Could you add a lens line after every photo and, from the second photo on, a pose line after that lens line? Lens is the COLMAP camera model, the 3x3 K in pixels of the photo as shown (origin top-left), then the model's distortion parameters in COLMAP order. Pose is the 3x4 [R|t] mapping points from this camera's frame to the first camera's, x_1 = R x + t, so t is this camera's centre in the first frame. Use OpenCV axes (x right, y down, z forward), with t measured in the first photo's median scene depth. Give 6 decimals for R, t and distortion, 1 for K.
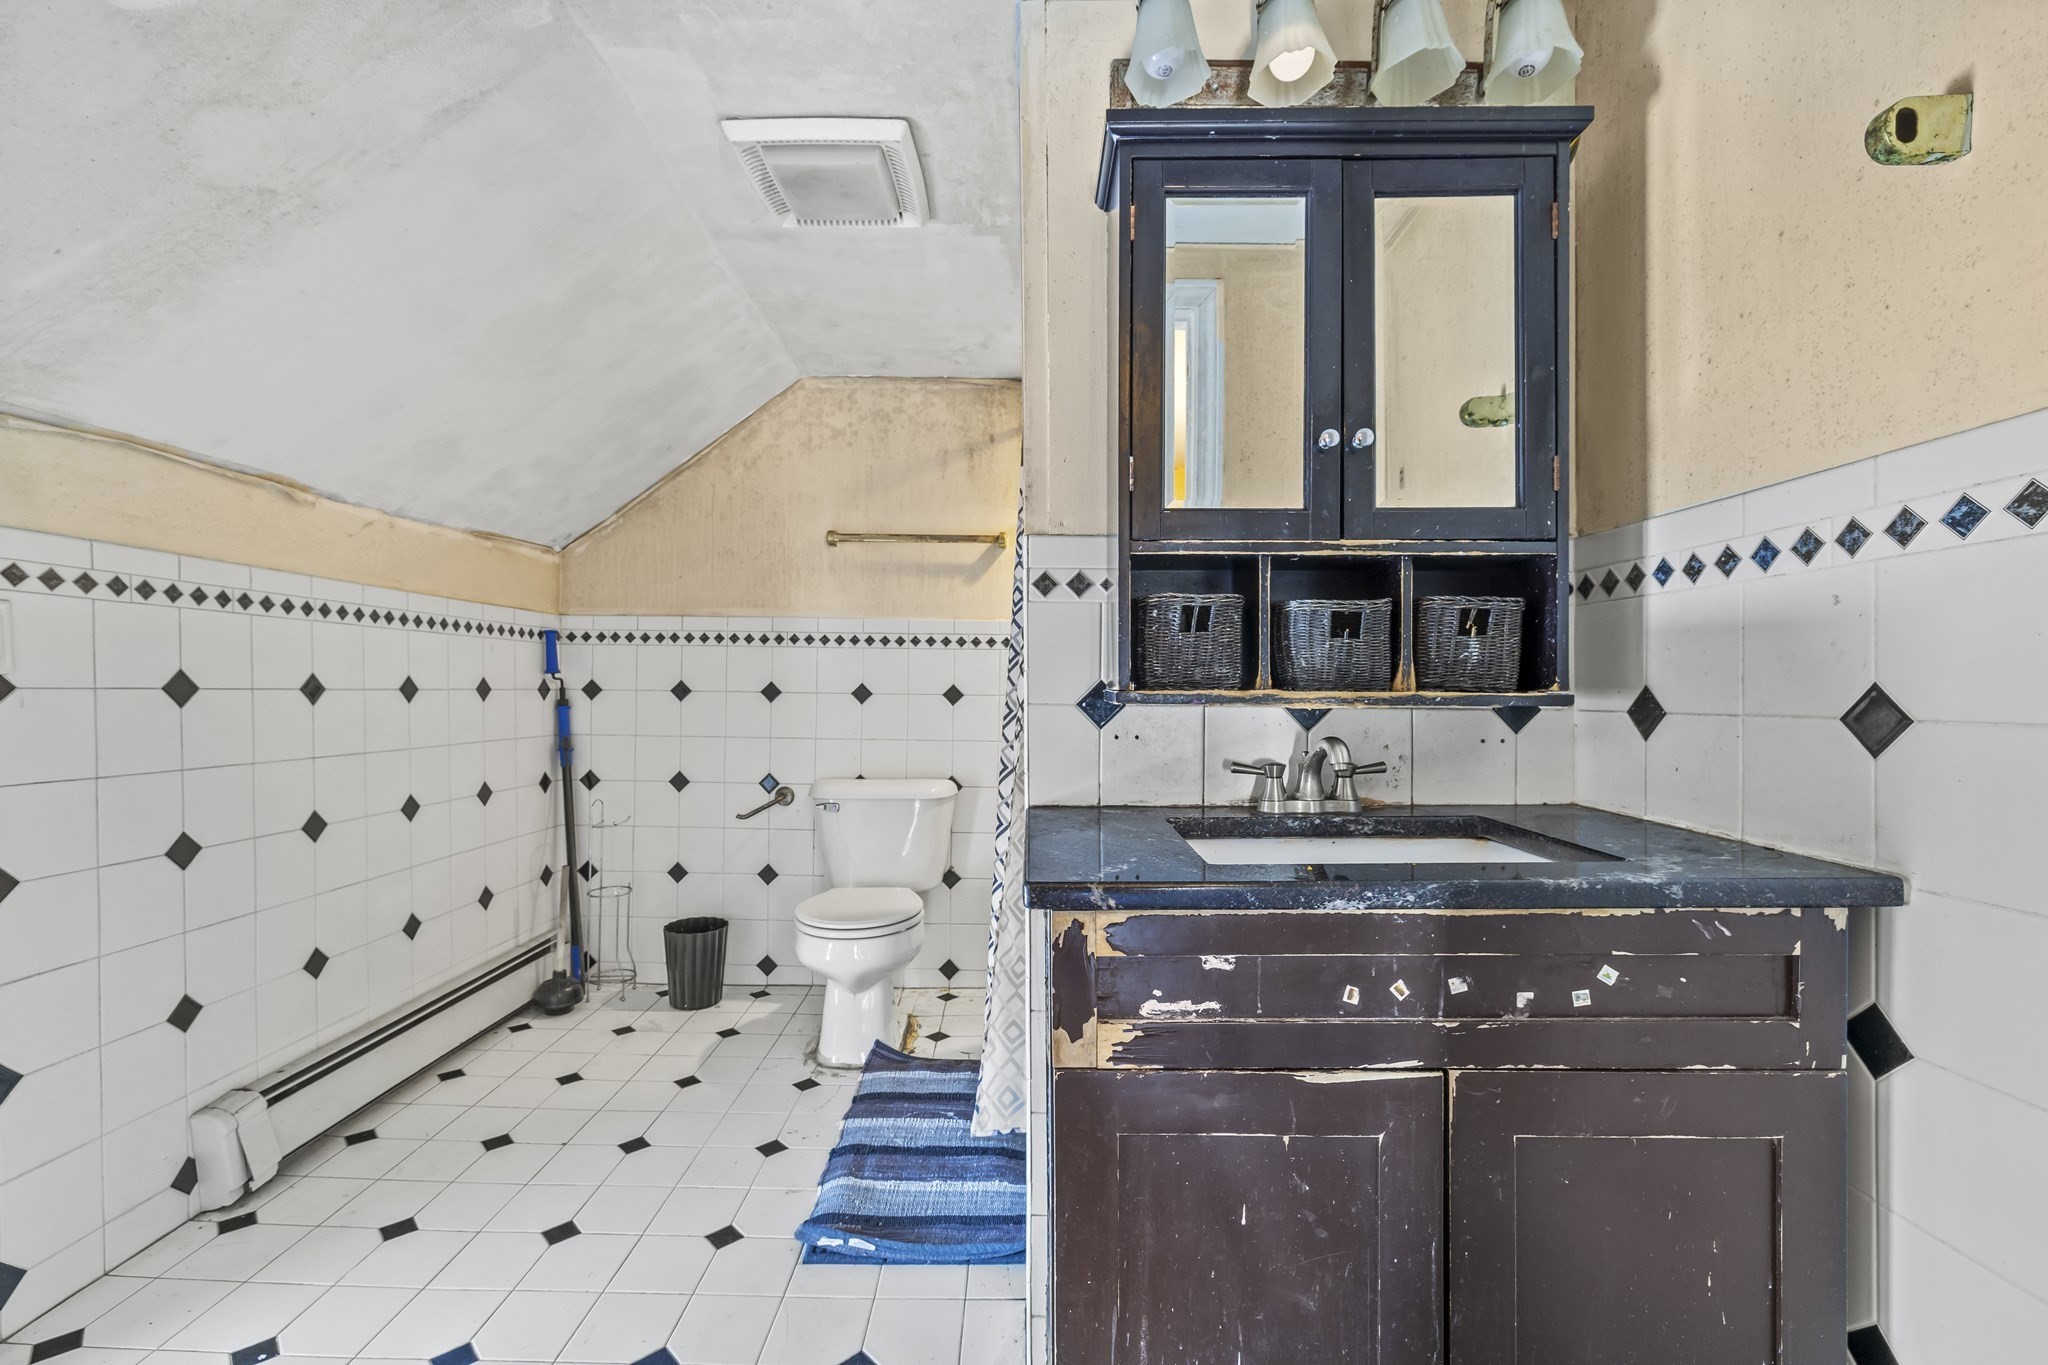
lens RADIAL K [[899.2, 0, 1035.5], [0, 899.2, 692.2], [0, 0, 1]] dist [0.001176, 0.000404]
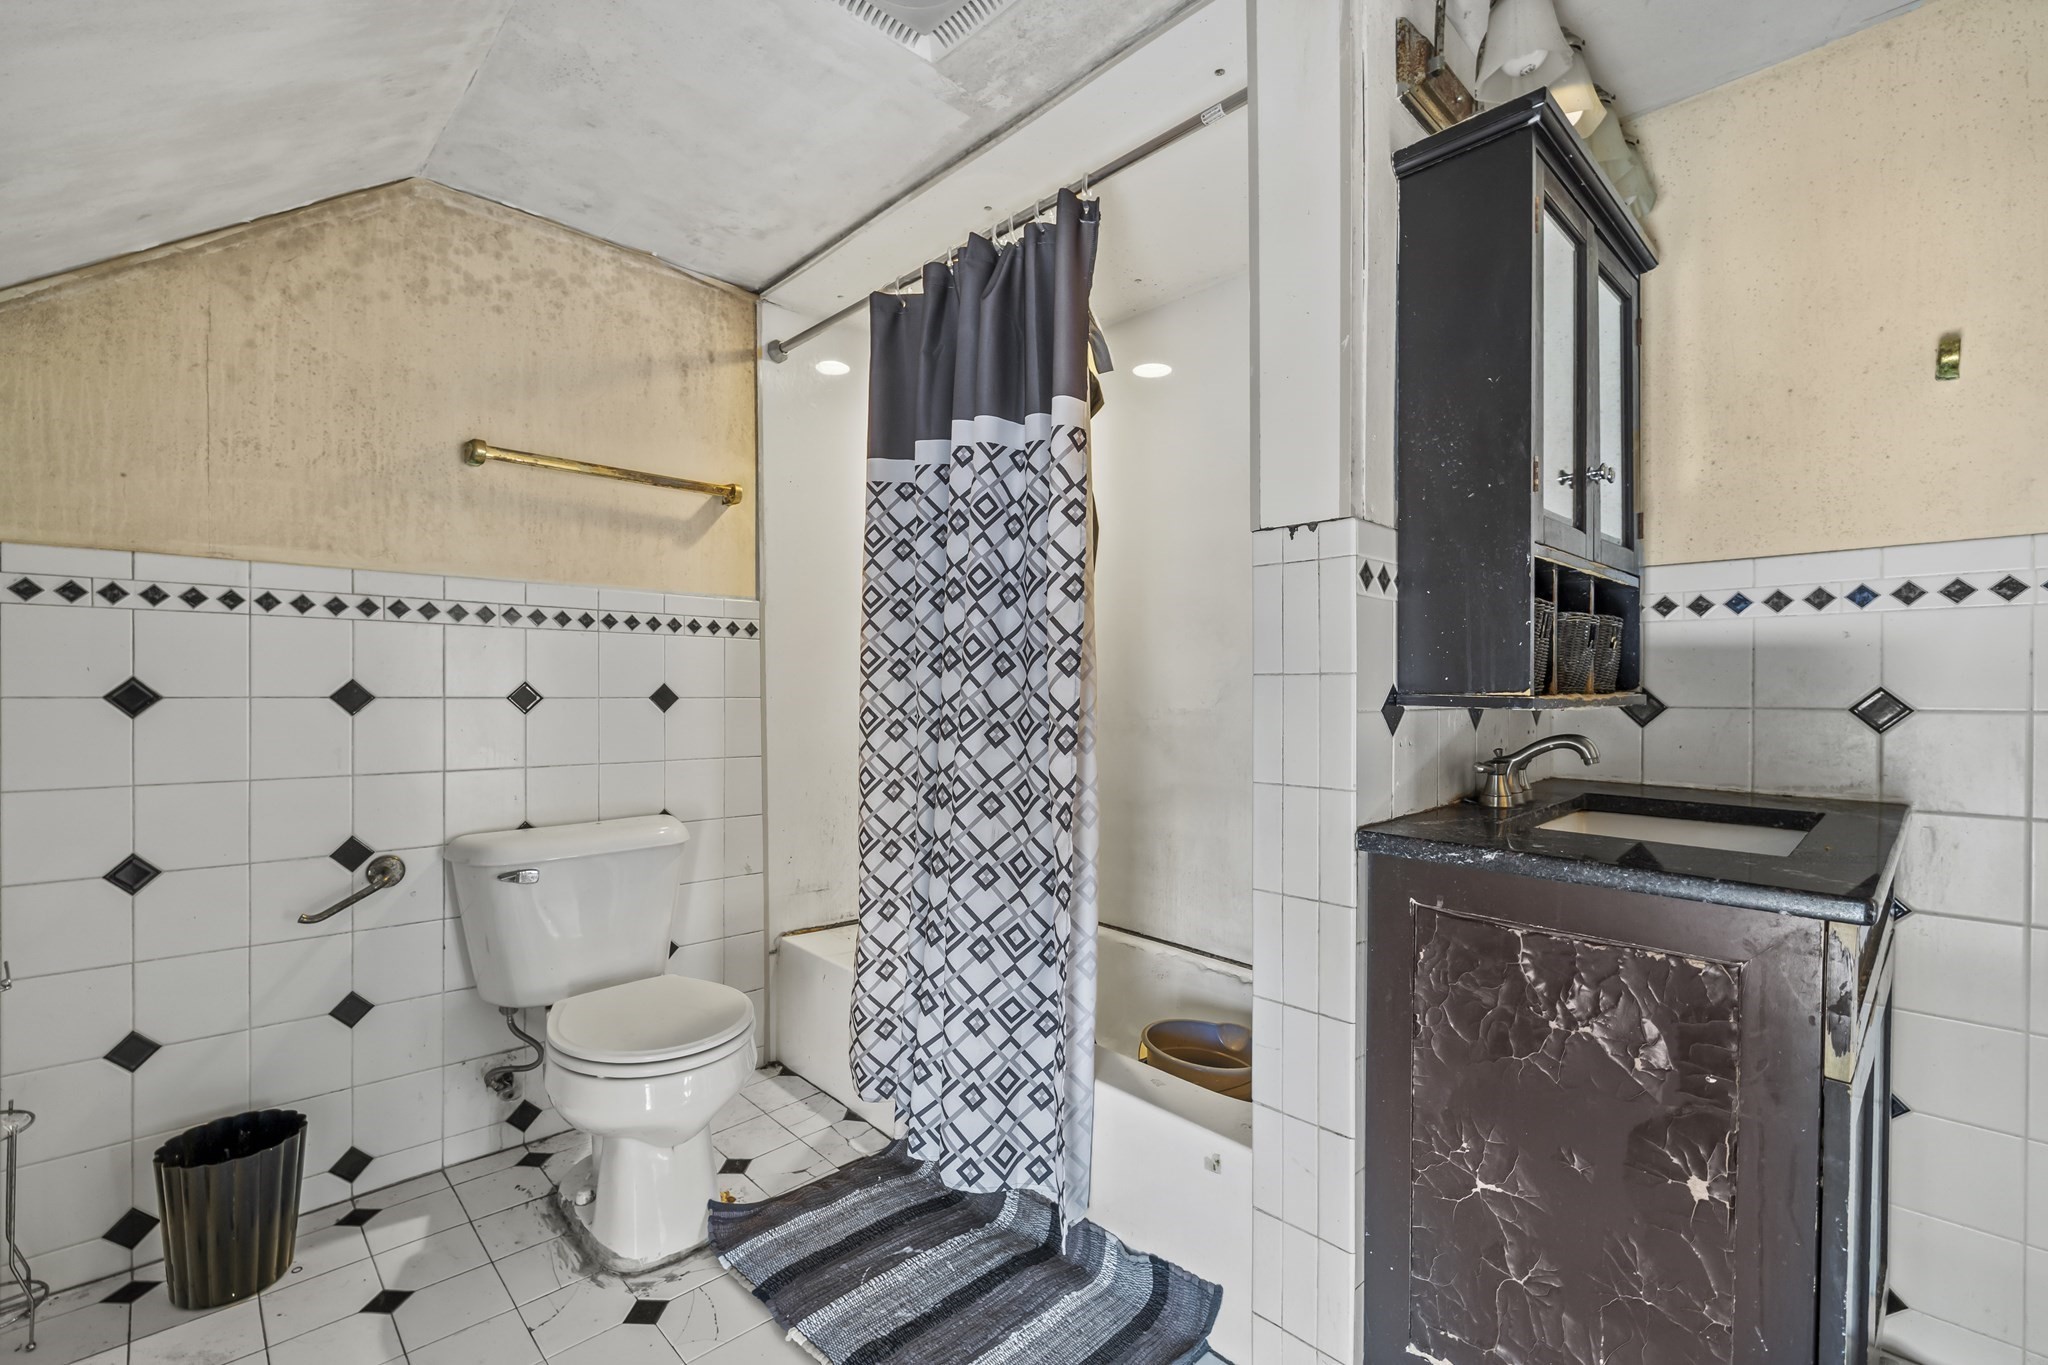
lens RADIAL K [[899.2, 0, 1015.3], [0, 899.2, 694.6], [0, 0, 1]] dist [0.001176, 0.000404]
pose [[0.712597, -0.011762, 0.701475, -0.412790], [0.004343, 0.999914, 0.012354, -0.007464], [-0.701560, -0.005757, 0.712587, 0.292662]]
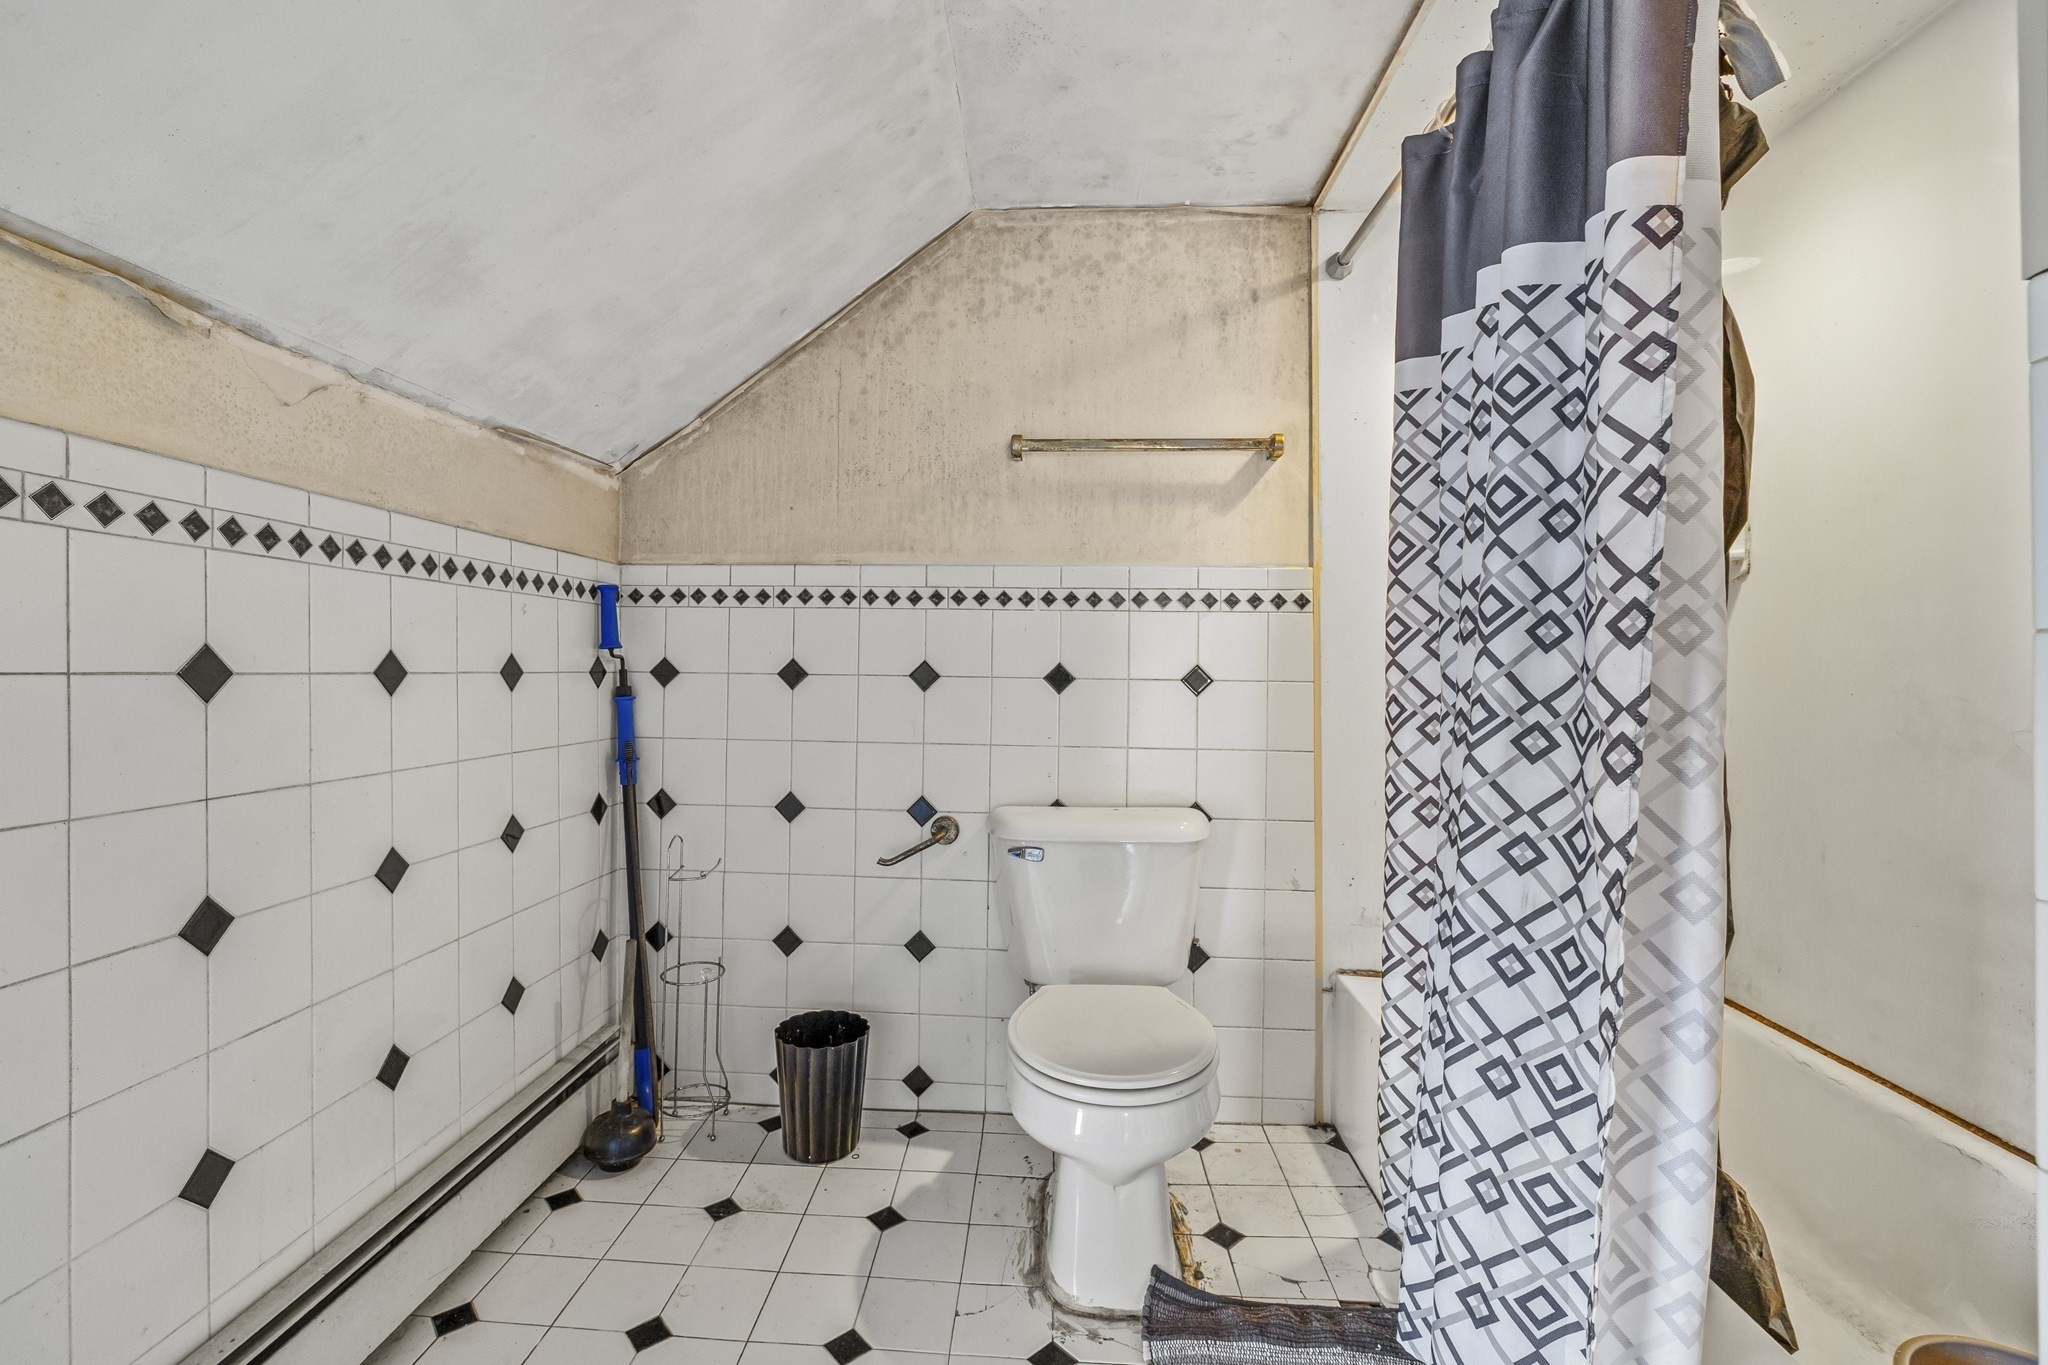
lens RADIAL K [[899.2, 0, 1007.0], [0, 899.2, 663.9], [0, 0, 1]] dist [0.001176, 0.000404]
pose [[0.998791, -0.000158, -0.049168, -0.206292], [-0.000283, 0.999960, -0.008952, -0.003181], [0.049168, 0.008955, 0.998750, 0.339119]]
